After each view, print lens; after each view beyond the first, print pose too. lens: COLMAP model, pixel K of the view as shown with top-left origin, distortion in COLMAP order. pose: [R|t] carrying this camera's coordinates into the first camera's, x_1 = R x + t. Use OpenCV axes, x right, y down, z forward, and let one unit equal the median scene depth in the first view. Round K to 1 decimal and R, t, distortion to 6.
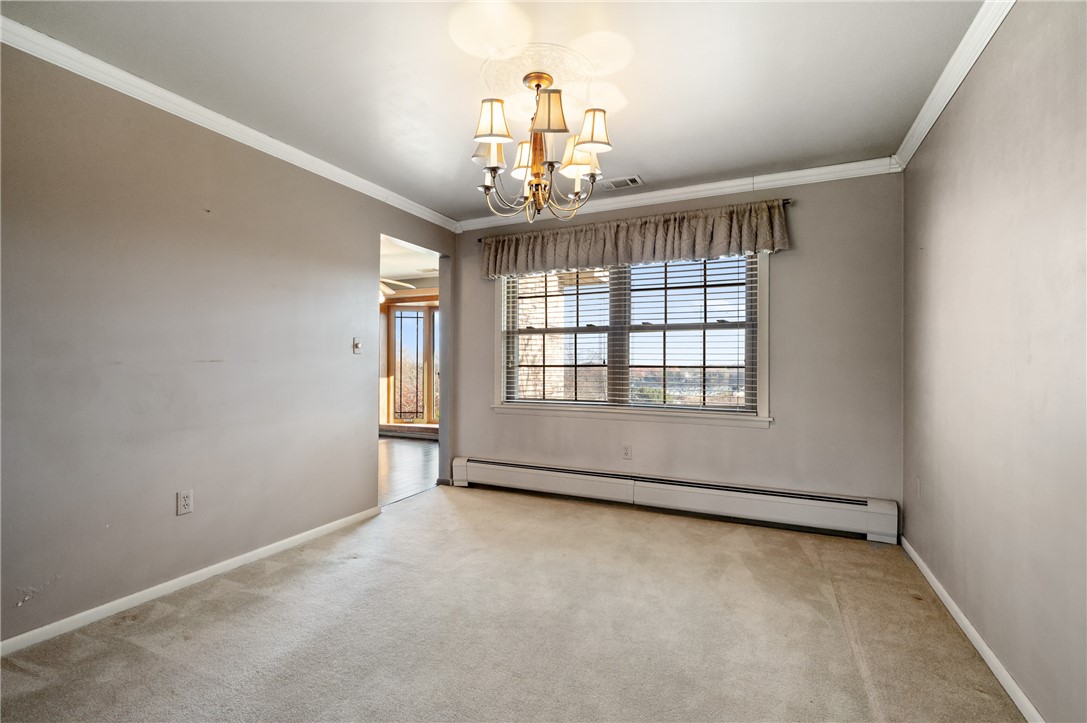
lens RADIAL K [[501.1, 0, 546.3], [0, 501.1, 365.3], [0, 0, 1]] dist [0.005096, 0.000277]
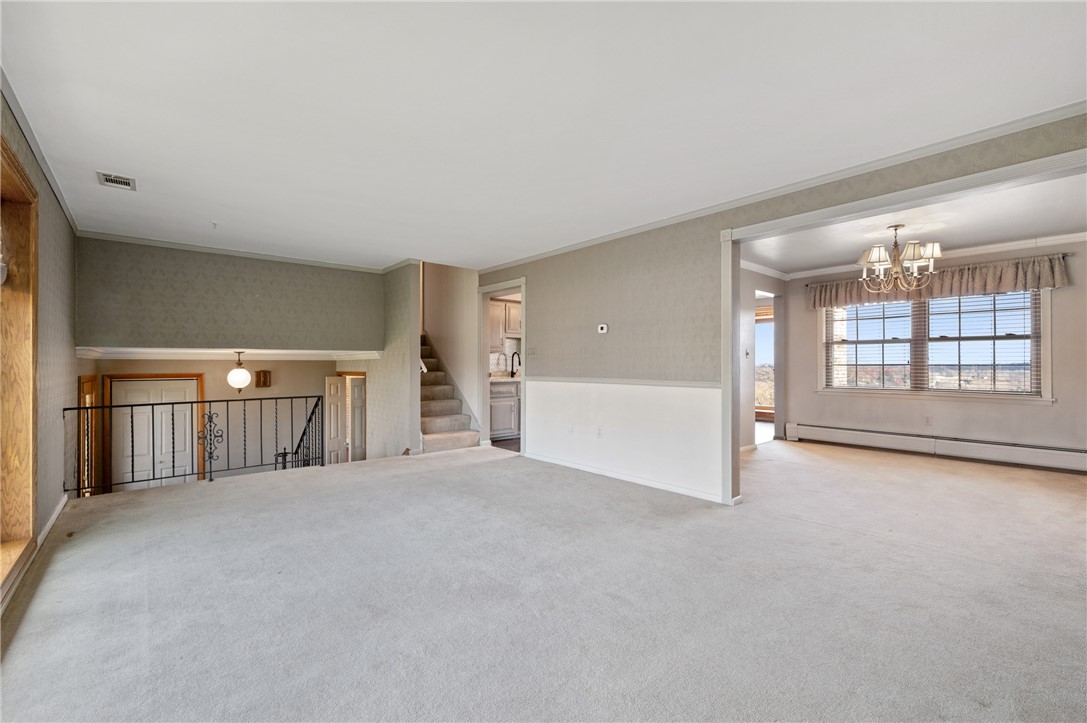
lens RADIAL K [[470.3, 0, 540.0], [0, 470.3, 361.4], [0, 0, 1]] dist [-0.004261, -0.000645]
pose [[0.911323, -0.005060, -0.411660, -0.345214], [0.001203, 0.999953, -0.009627, 0.004652], [0.411690, 0.008278, 0.911287, -0.831736]]
